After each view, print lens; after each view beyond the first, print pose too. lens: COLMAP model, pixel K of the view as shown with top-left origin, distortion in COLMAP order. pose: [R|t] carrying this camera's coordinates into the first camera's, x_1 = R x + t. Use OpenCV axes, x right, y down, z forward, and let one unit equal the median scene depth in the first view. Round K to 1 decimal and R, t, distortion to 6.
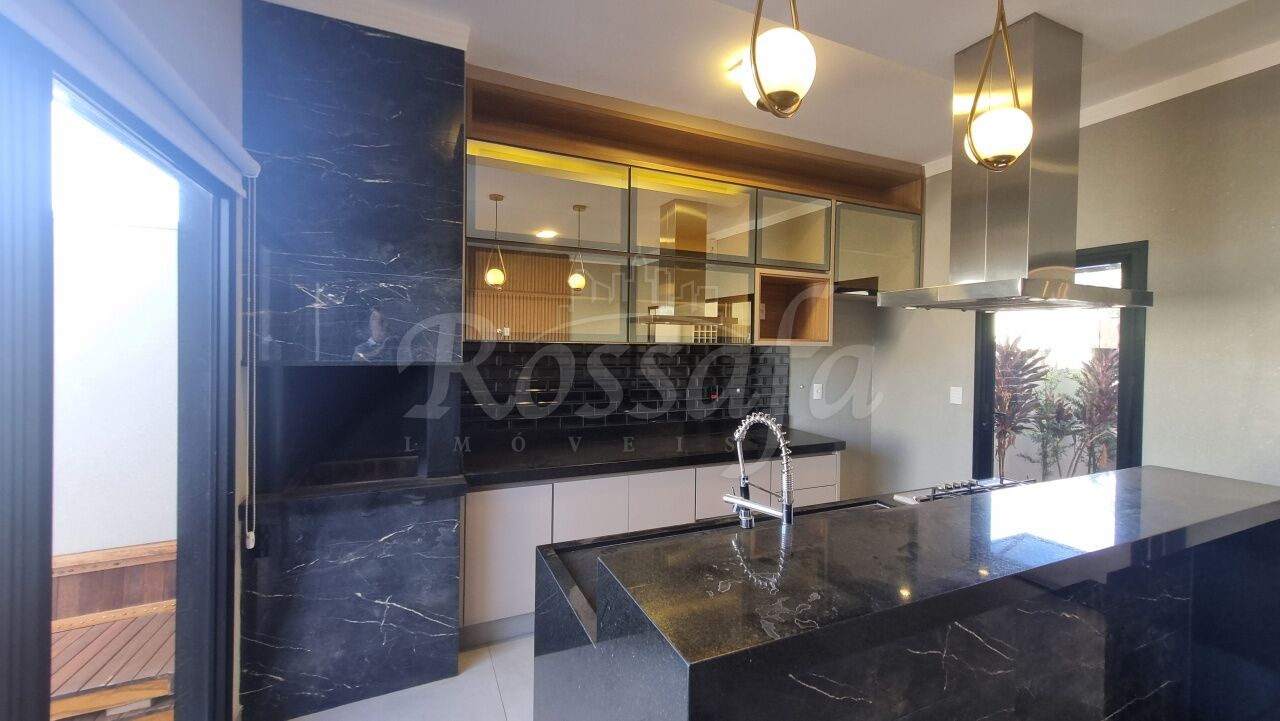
lens RADIAL K [[502.2, 0, 640.5], [0, 502.2, 351.3], [0, 0, 1]] dist [0.006702, -0.000210]
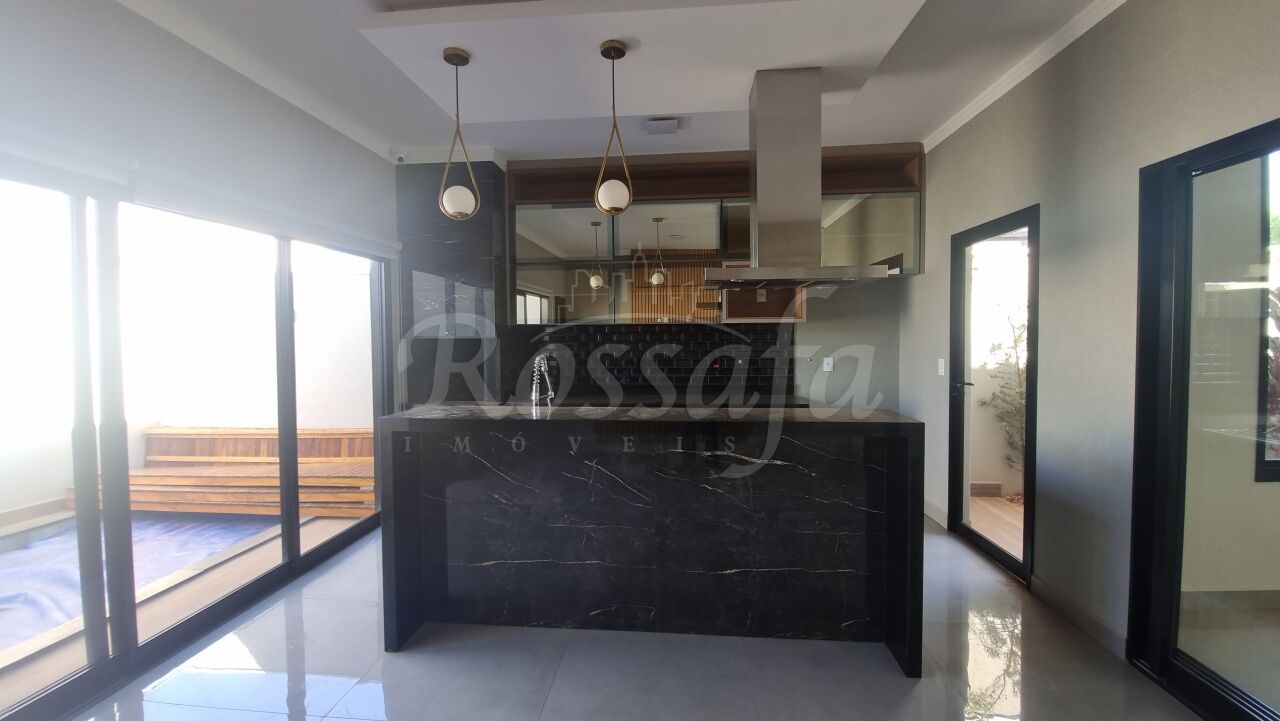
lens RADIAL K [[505.3, 0, 639.0], [0, 505.3, 352.7], [0, 0, 1]] dist [0.000114, -0.009113]
pose [[0.868597, -0.003640, -0.495506, 0.956164], [0.012211, 0.999827, 0.014059, 0.058403], [0.495369, -0.018262, 0.868490, -0.292353]]
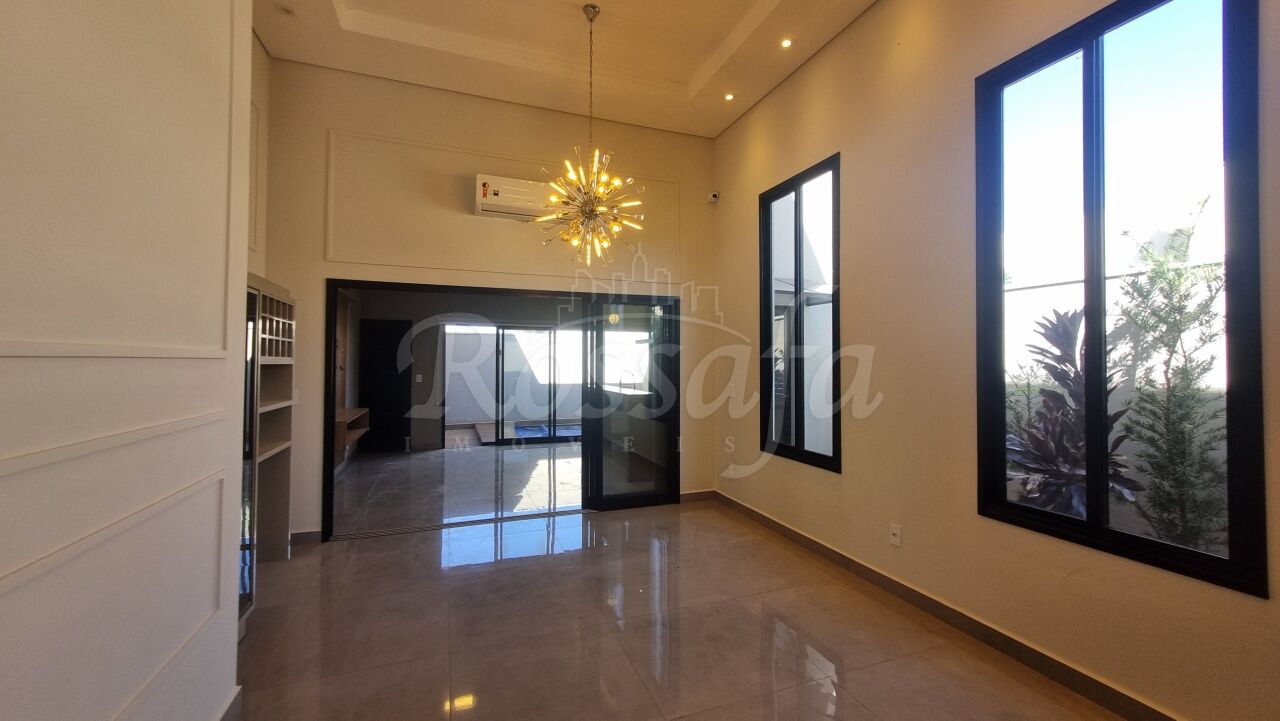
lens RADIAL K [[502.2, 0, 640.5], [0, 502.2, 351.3], [0, 0, 1]] dist [0.006702, -0.000210]
pose [[-0.066803, -0.031500, -0.997269, 3.561931], [-0.016865, 0.999394, -0.030438, 0.053744], [0.997624, 0.014786, -0.067294, 0.955947]]
